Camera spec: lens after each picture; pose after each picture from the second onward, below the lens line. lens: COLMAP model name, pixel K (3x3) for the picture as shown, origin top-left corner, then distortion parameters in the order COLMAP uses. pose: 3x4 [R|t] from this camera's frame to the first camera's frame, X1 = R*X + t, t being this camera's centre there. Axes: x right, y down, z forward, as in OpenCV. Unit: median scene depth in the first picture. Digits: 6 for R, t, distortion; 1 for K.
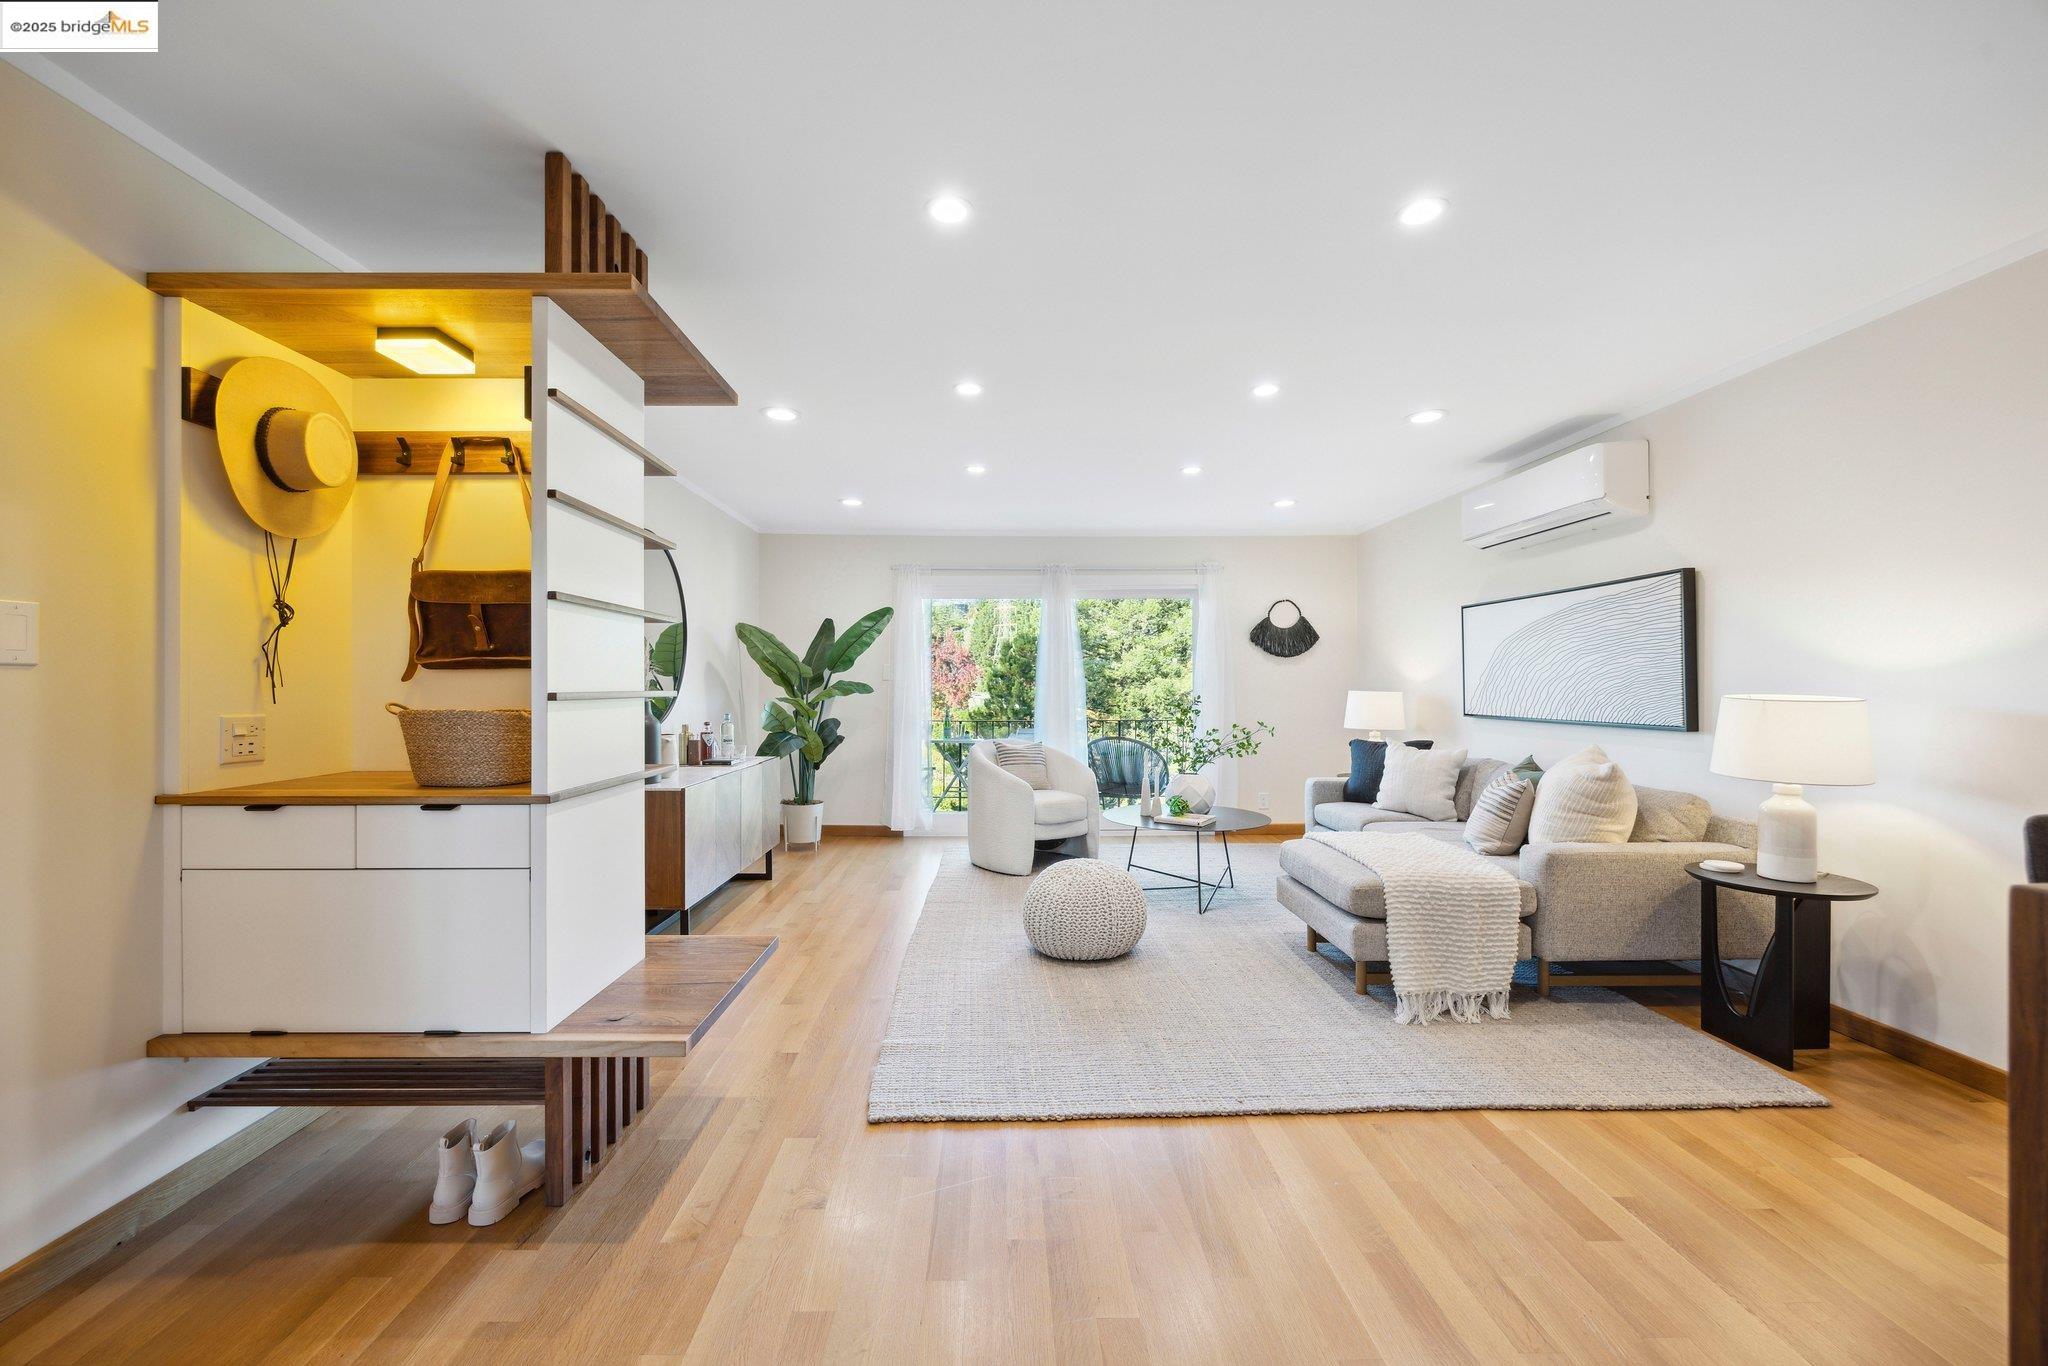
lens RADIAL K [[797.1, 0, 1004.2], [0, 797.1, 684.2], [0, 0, 1]] dist [-0.000868, -0.000187]
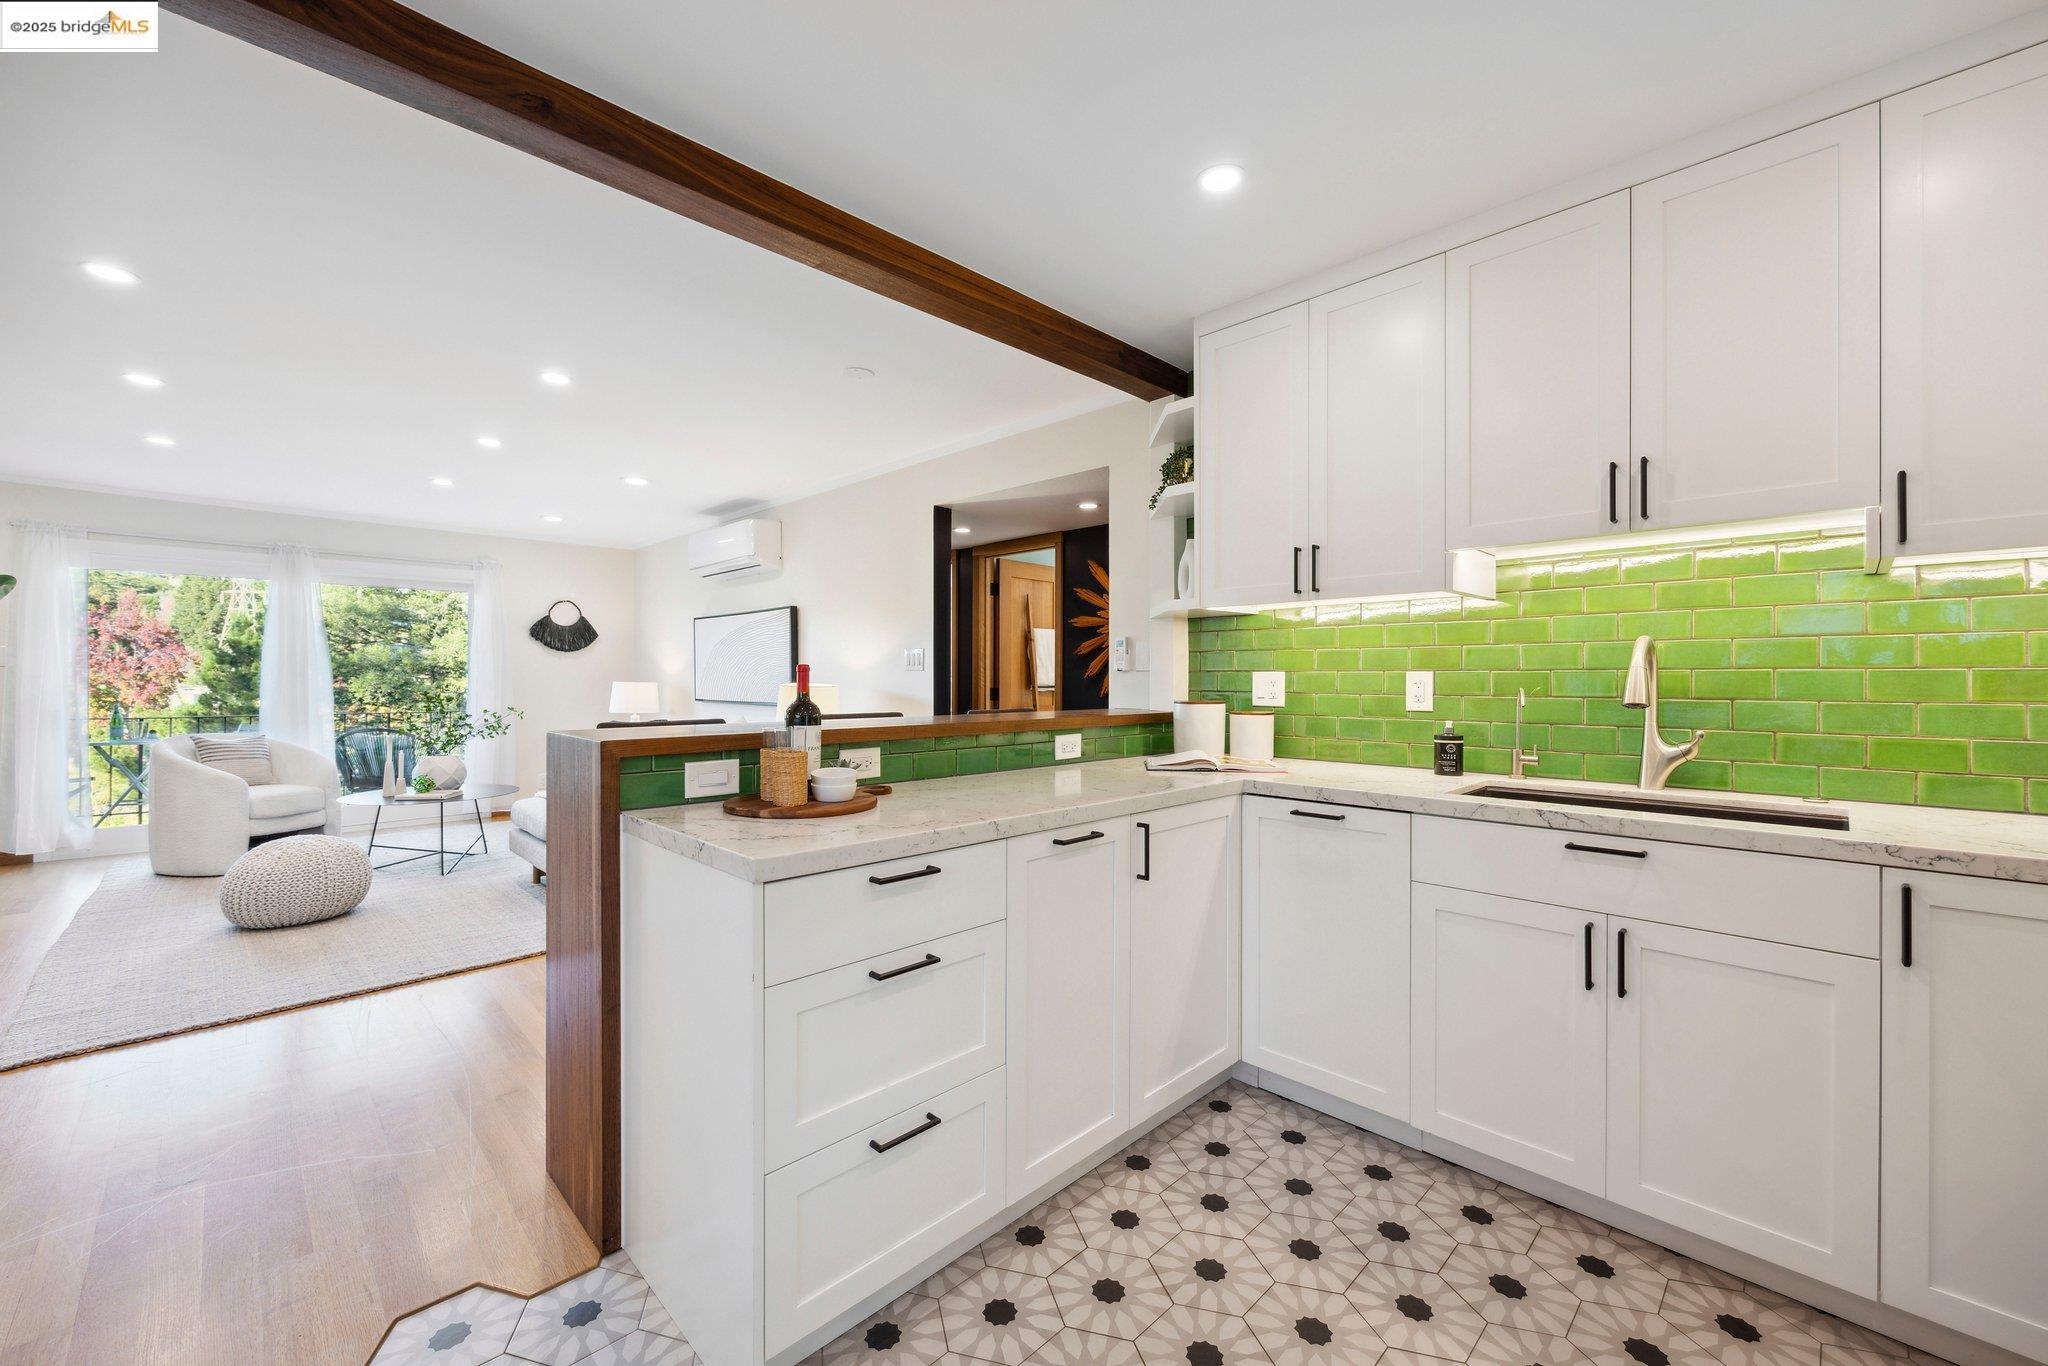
lens RADIAL K [[805.7, 0, 1021.0], [0, 805.7, 681.8], [0, 0, 1]] dist [-0.001647, -0.000107]
pose [[0.718858, 0.003657, 0.695147, 0.036901], [-0.007492, 0.999969, 0.002487, 0.001204], [-0.695116, -0.006995, 0.718863, -0.382628]]
